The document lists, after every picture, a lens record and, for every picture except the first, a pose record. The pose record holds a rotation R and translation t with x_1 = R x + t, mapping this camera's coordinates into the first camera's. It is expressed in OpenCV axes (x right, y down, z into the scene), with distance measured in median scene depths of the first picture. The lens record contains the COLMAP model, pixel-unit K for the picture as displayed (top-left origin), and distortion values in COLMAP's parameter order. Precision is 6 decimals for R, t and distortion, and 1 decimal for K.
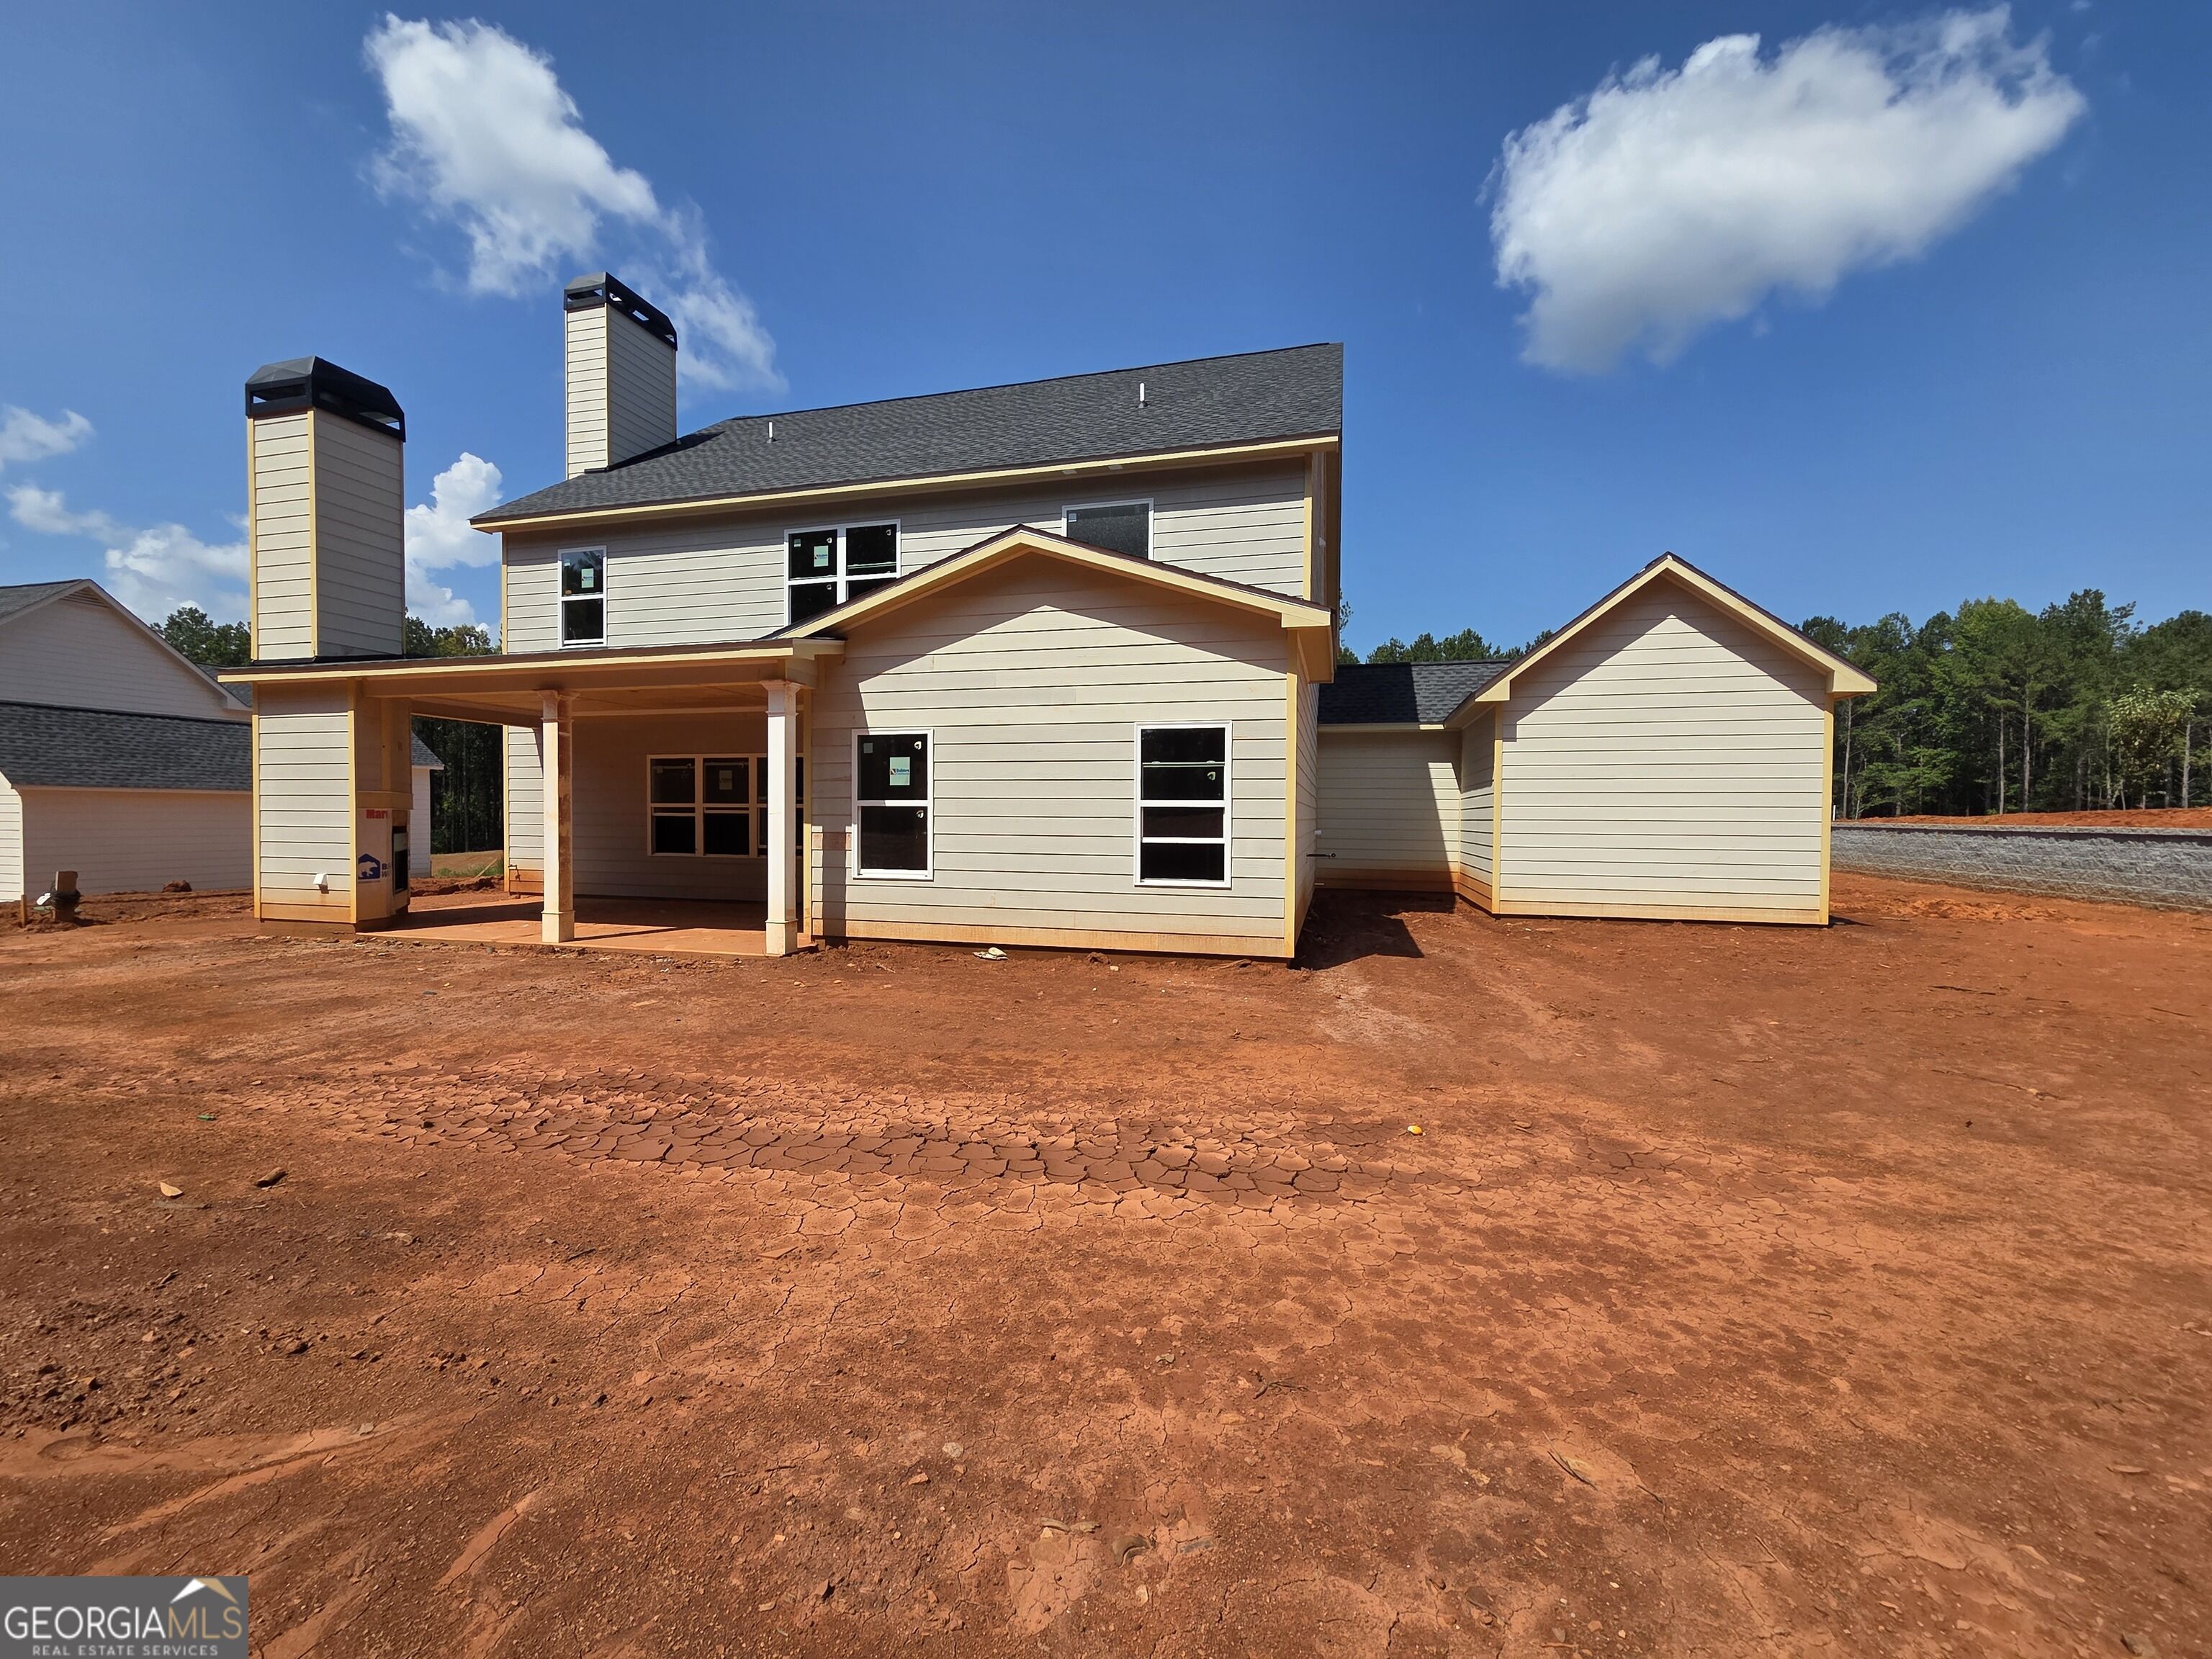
lens RADIAL K [[908.0, 0, 1086.1], [0, 908.0, 831.6], [0, 0, 1]] dist [0.004372, -0.002076]
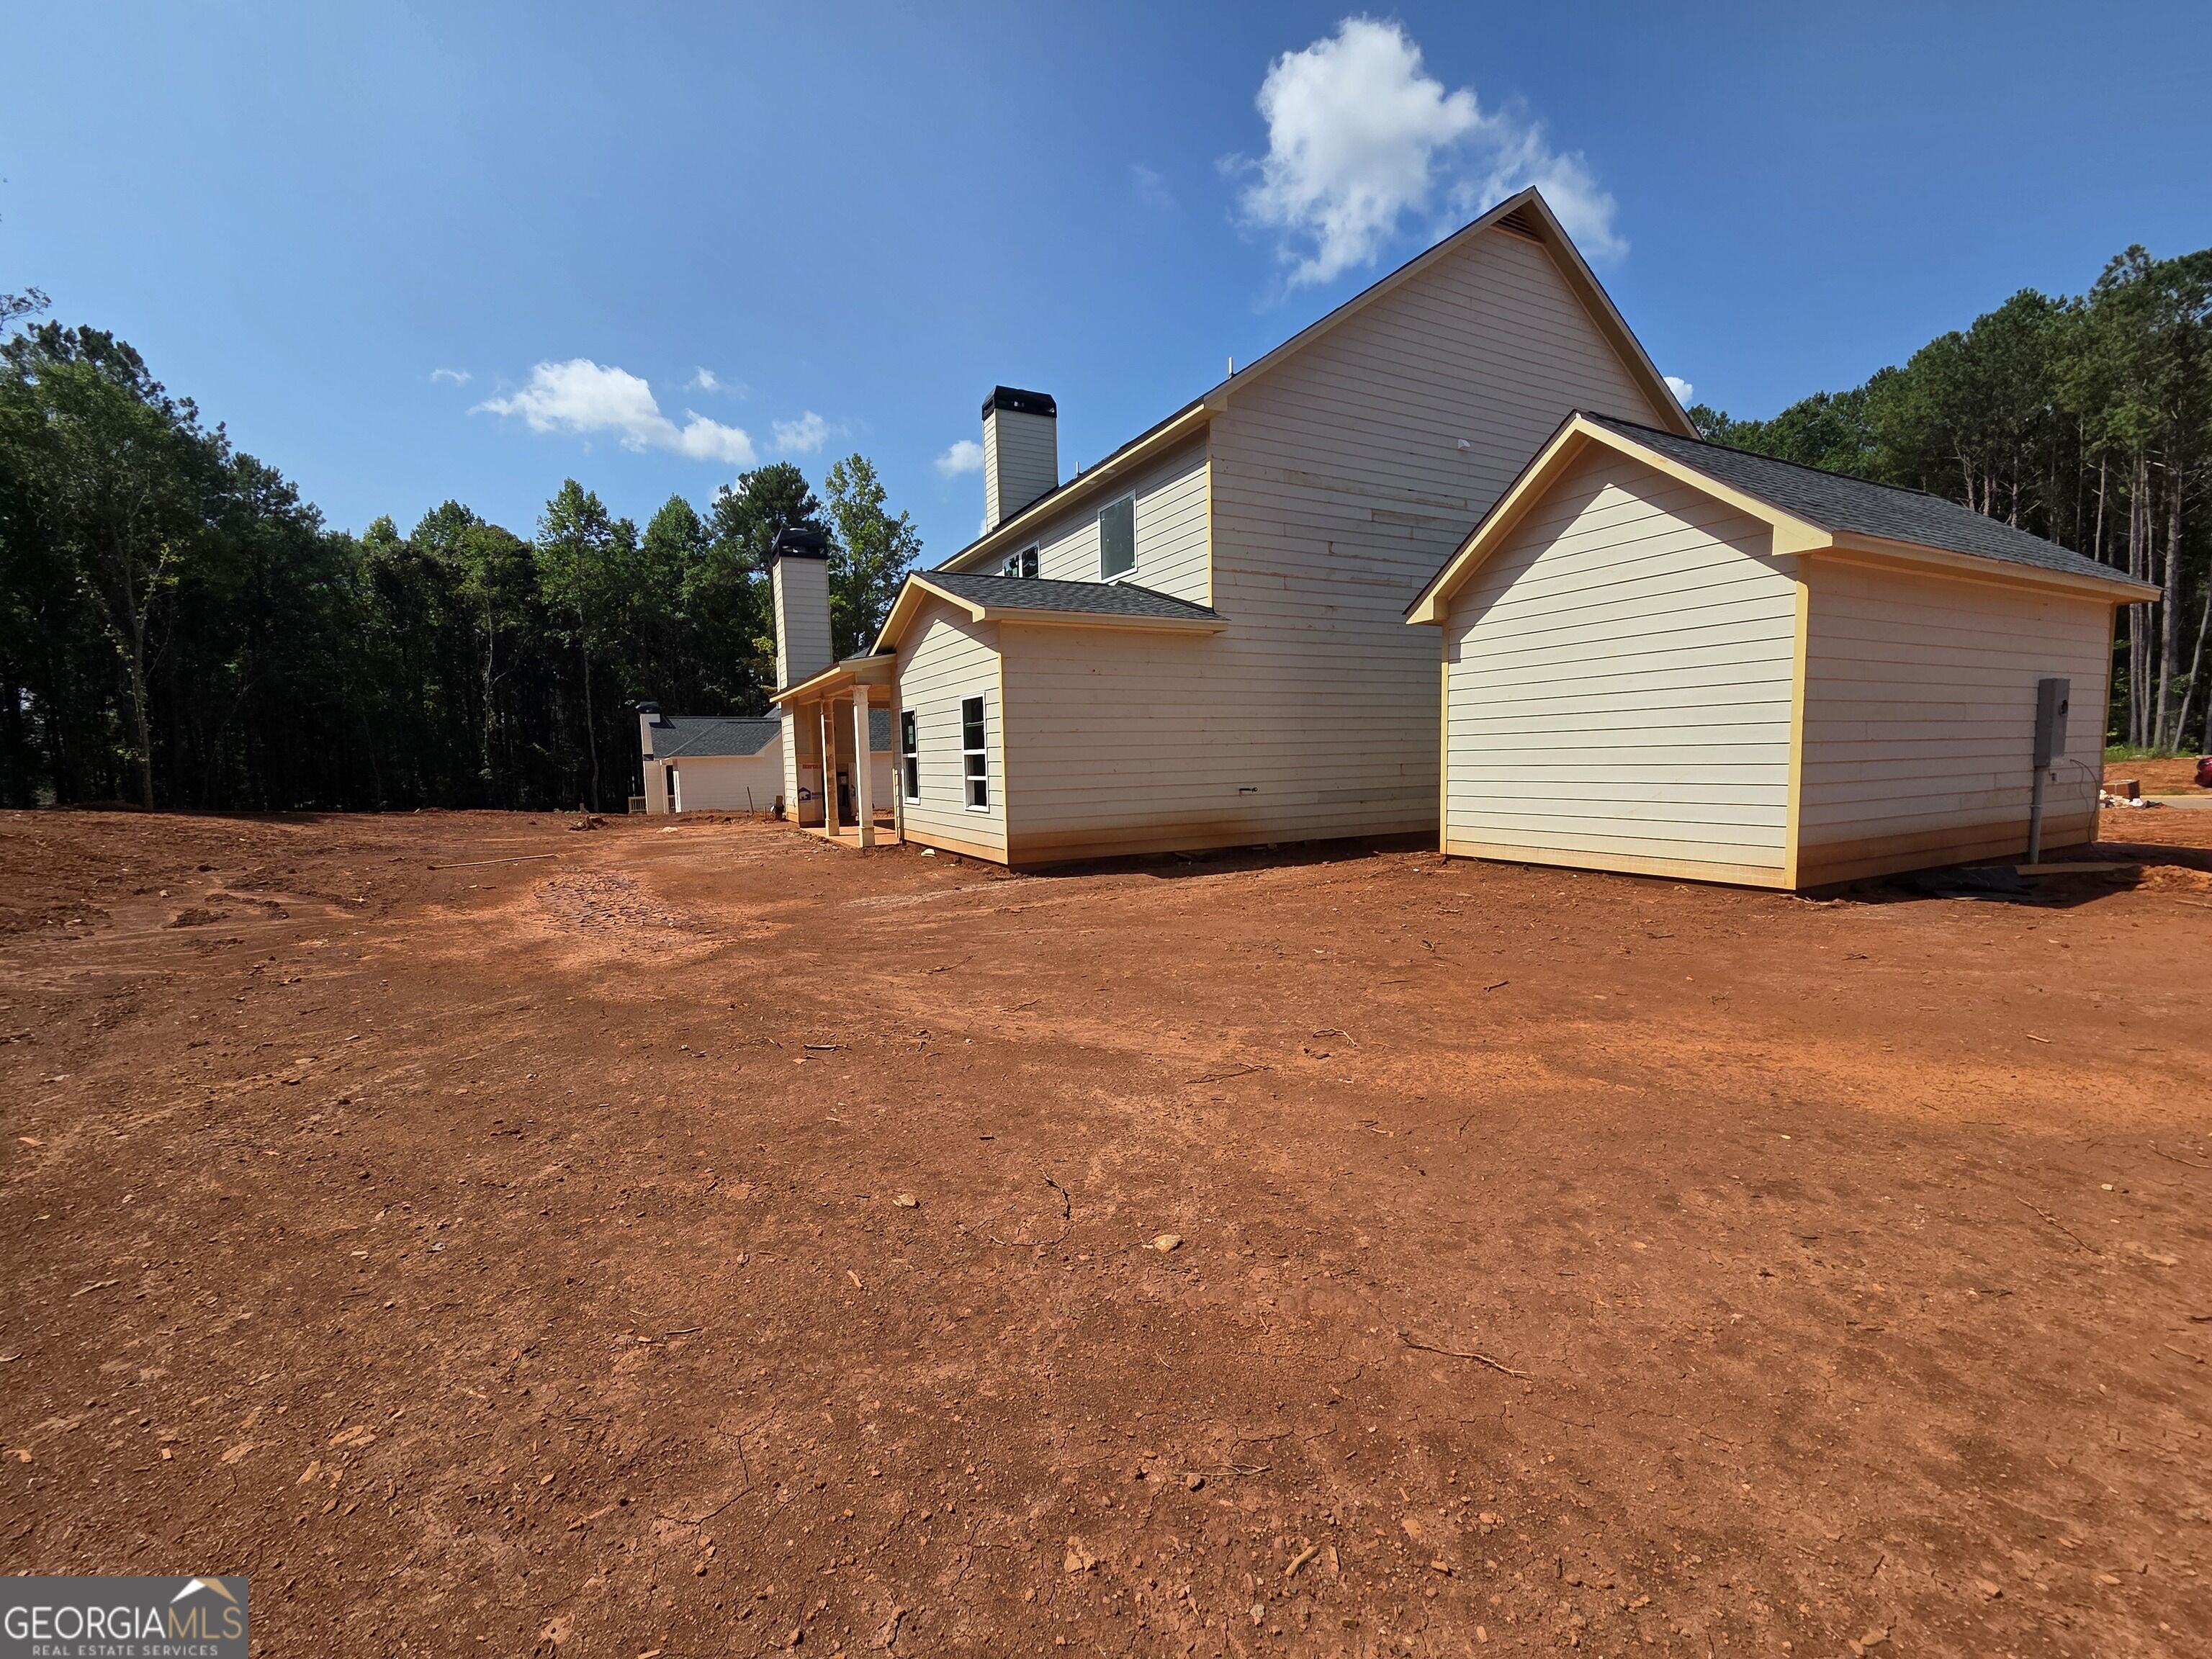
lens RADIAL K [[908.0, 0, 1109.7], [0, 908.0, 829.7], [0, 0, 1]] dist [0.004372, -0.002076]
pose [[0.690096, 0.034111, -0.722913, 0.986054], [0.016921, 0.997855, 0.063237, 0.003264], [0.723520, -0.055872, 0.688039, 0.138408]]
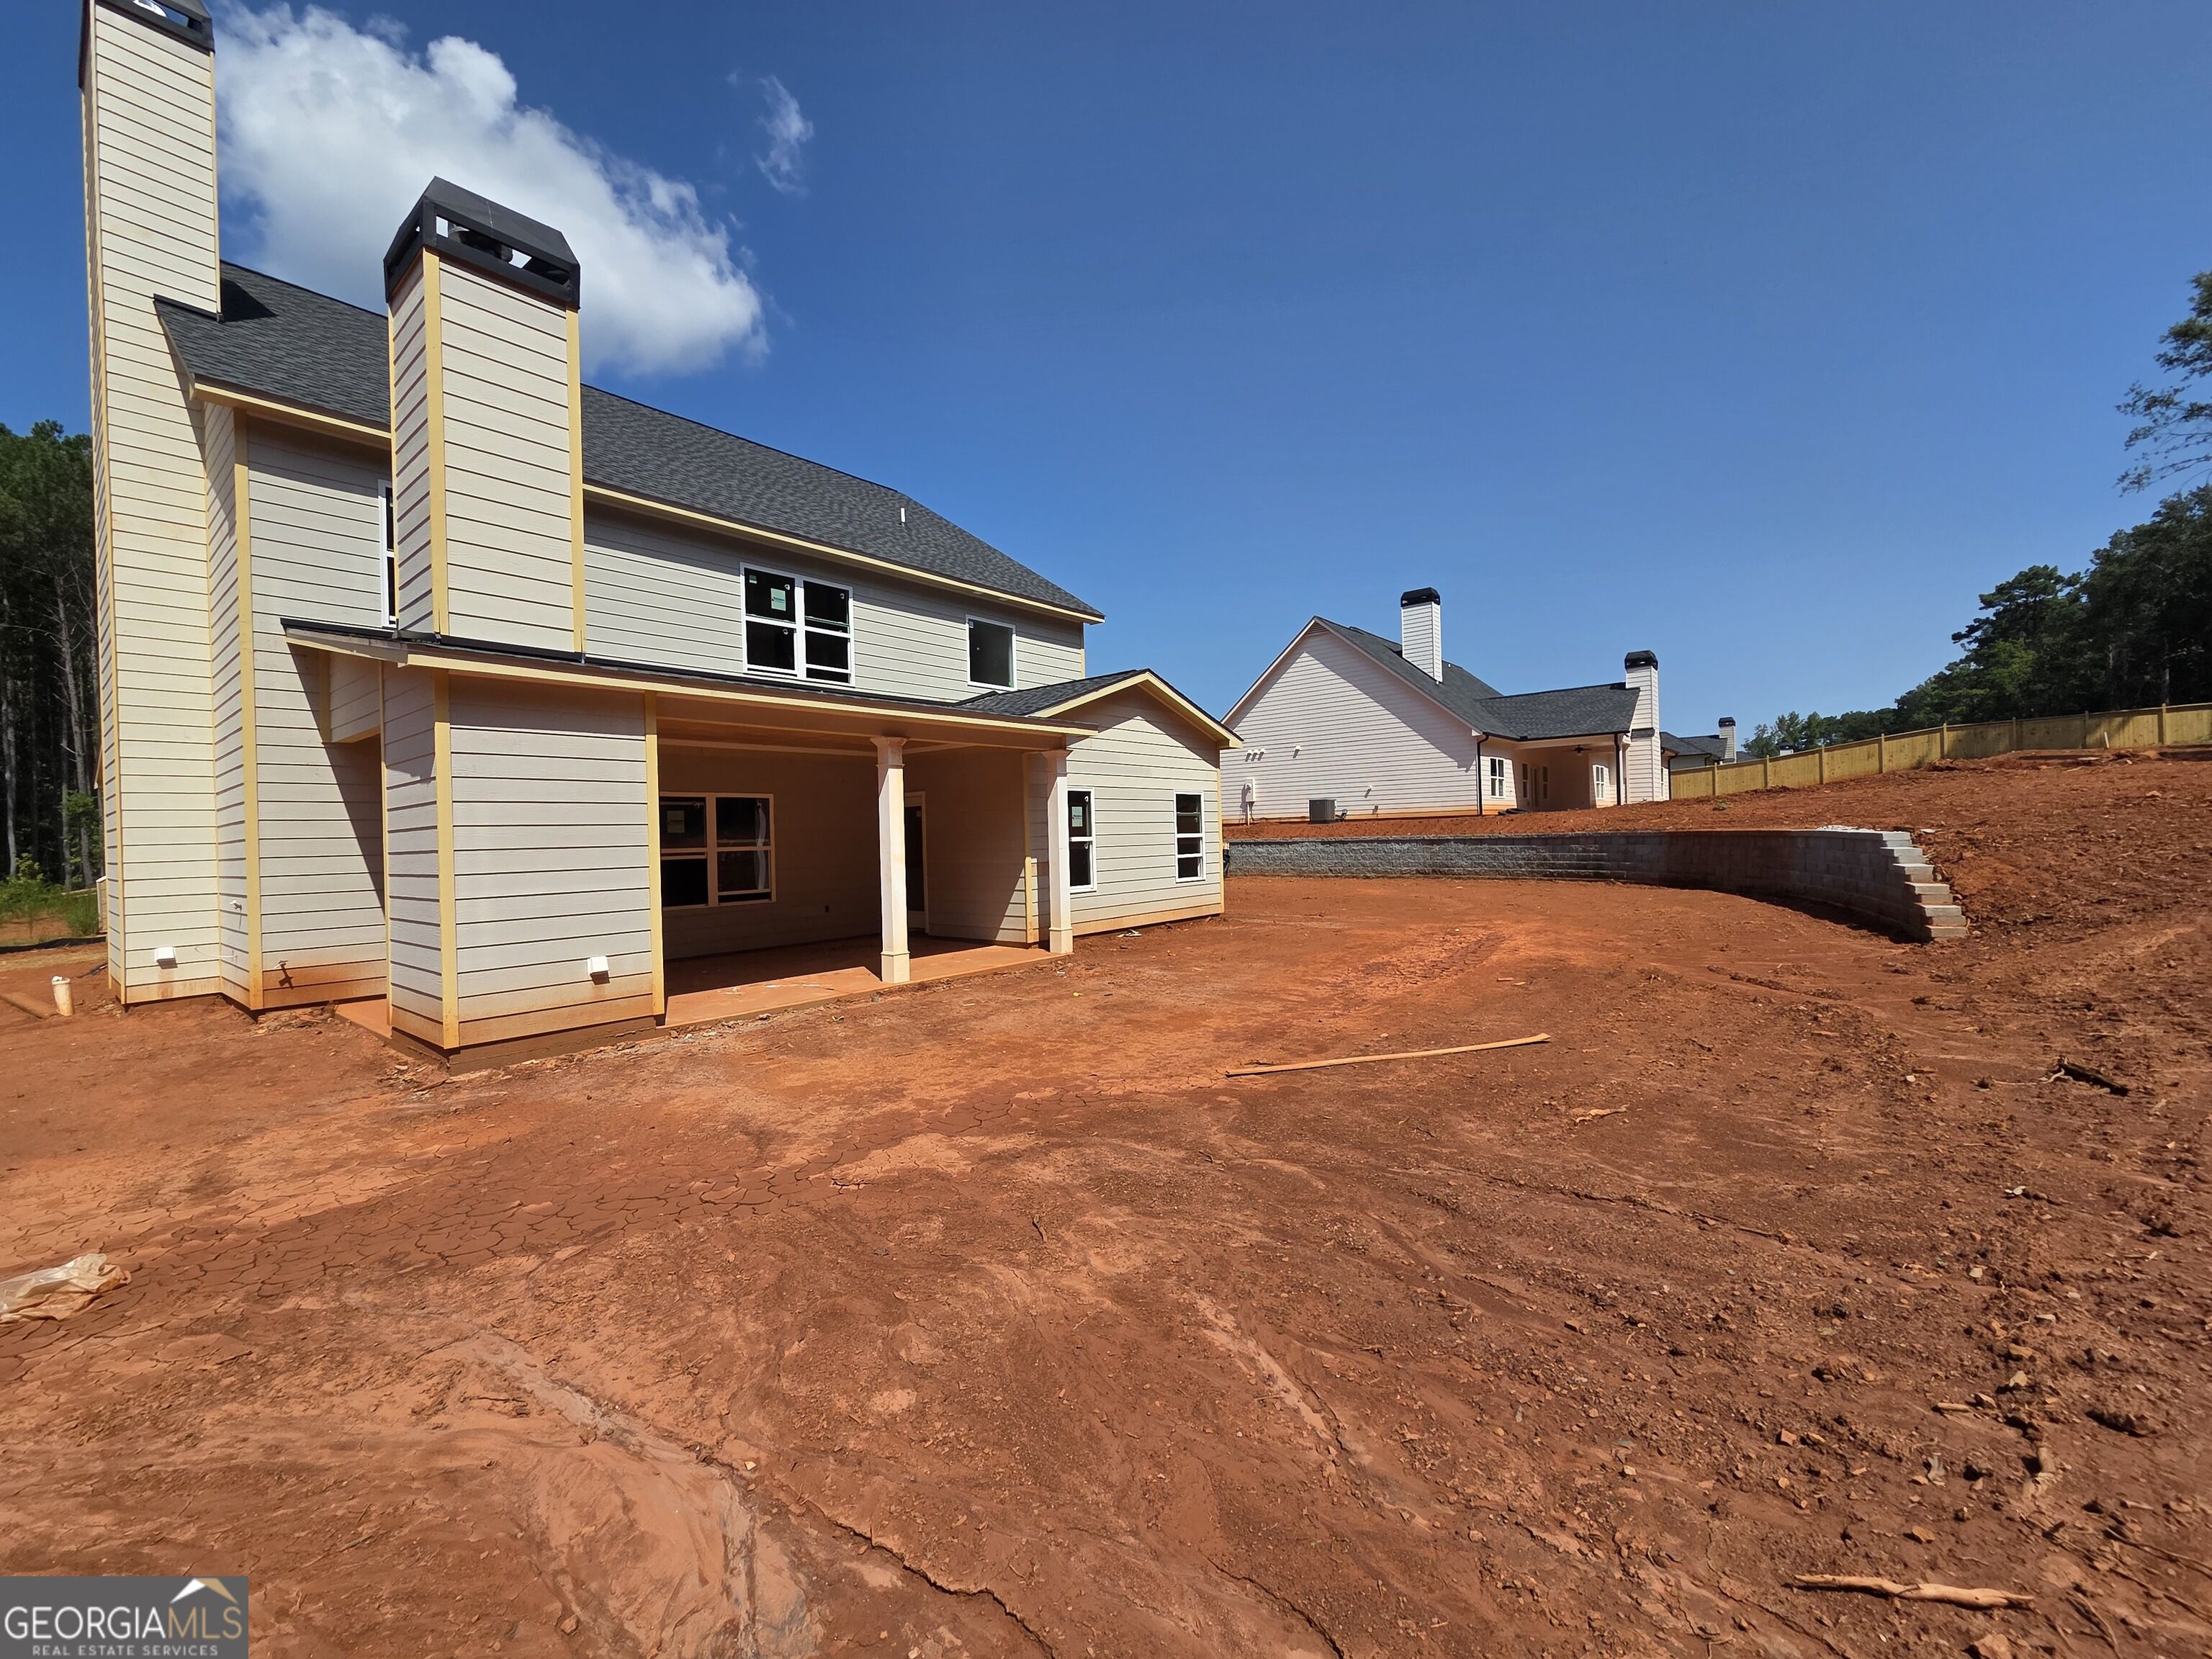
lens RADIAL K [[883.6, 0, 1100.1], [0, 883.6, 831.8], [0, 0, 1]] dist [0.003526, 0.000275]
pose [[0.421222, -0.013574, 0.906856, -1.216923], [0.047608, 0.998840, -0.007162, -0.026077], [-0.905707, 0.046190, 0.421380, 0.325170]]
